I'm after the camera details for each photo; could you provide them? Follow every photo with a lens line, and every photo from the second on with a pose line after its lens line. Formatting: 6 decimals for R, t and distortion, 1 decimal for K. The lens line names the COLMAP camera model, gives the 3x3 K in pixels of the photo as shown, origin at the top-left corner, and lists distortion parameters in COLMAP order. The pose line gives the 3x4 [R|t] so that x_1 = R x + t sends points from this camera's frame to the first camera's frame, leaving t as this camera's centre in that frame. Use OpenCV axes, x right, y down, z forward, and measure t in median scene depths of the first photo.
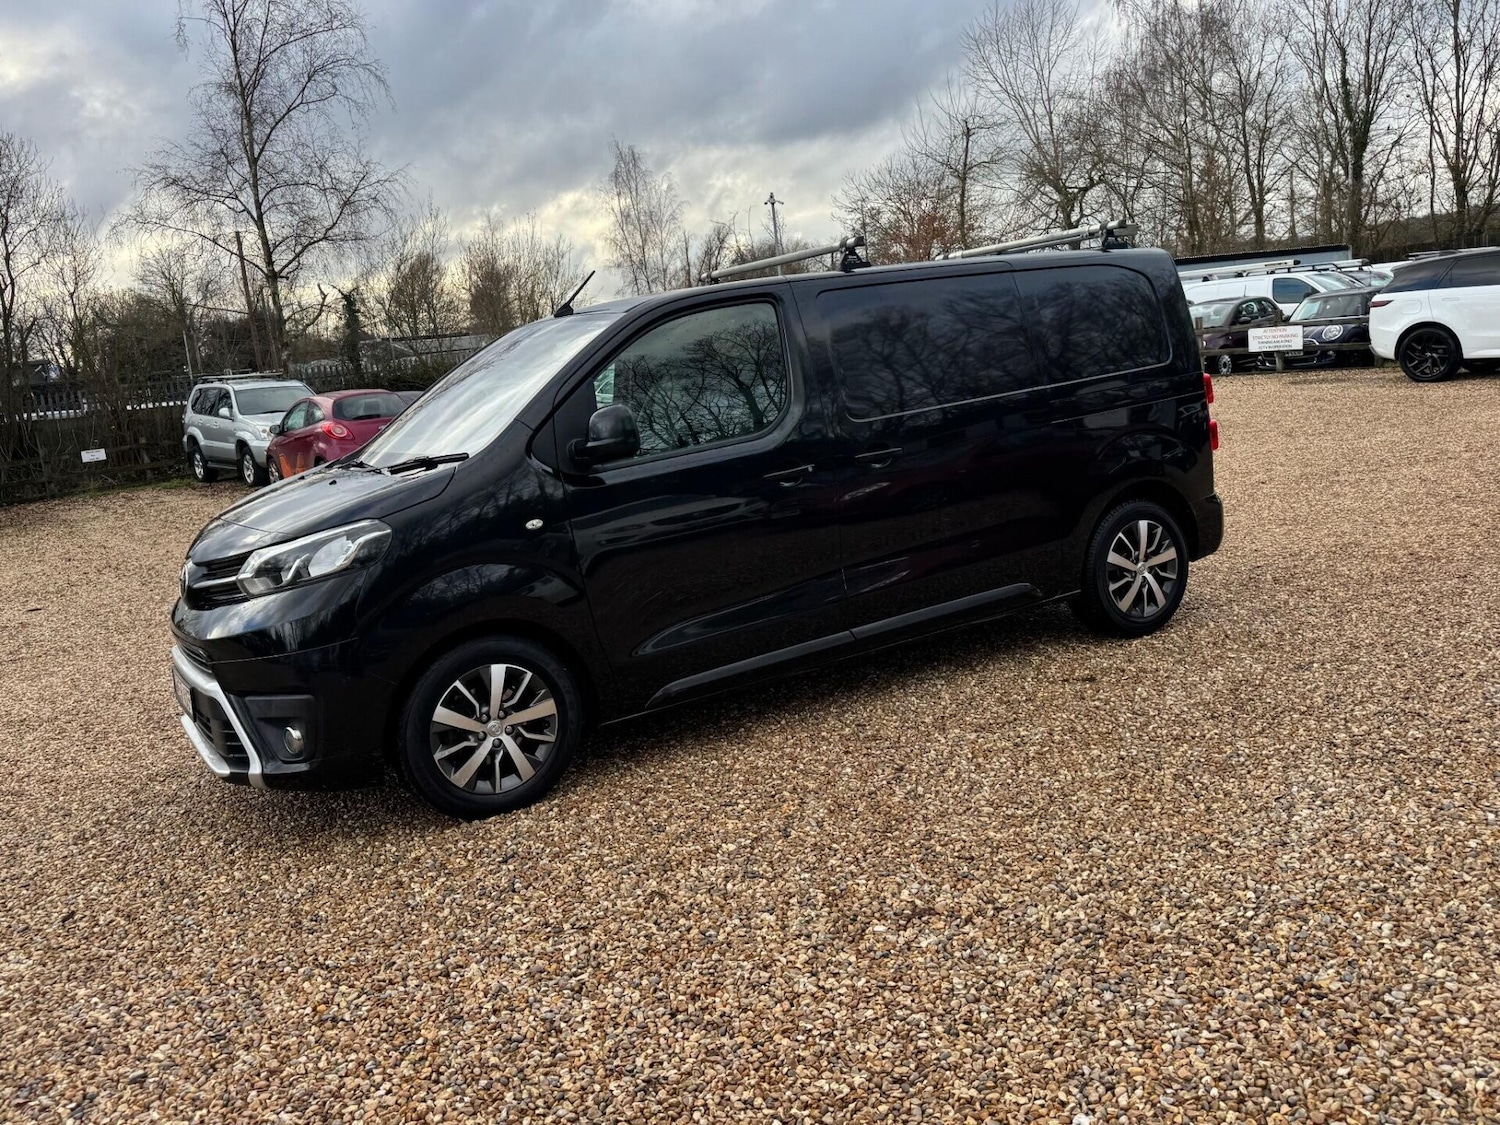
lens RADIAL K [[1273.8, 0, 741.8], [0, 1273.8, 558.1], [0, 0, 1]] dist [0.076218, -0.114243]
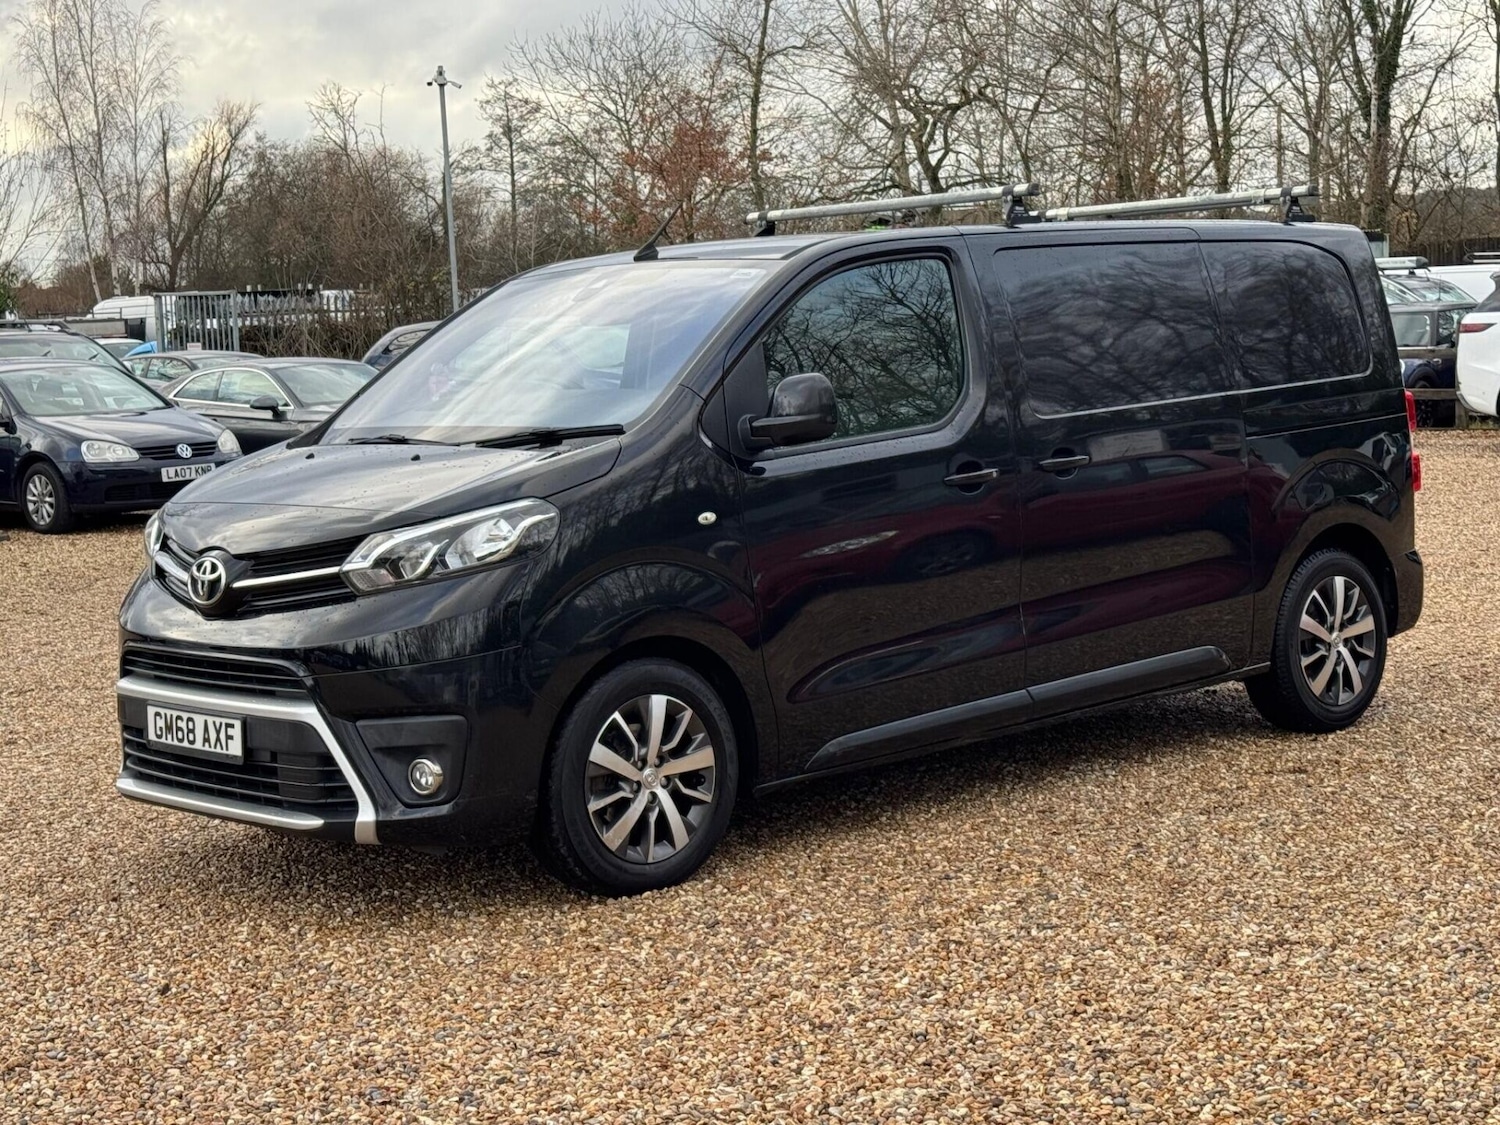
lens RADIAL K [[2466.6, 0, 753.6], [0, 2466.6, 552.9], [0, 0, 1]] dist [0.110156, 0.000000]
pose [[0.976742, 0.042244, 0.210215, -0.410917], [-0.024188, 0.995850, -0.087737, 0.115377], [-0.213049, 0.080612, 0.973710, -0.438101]]
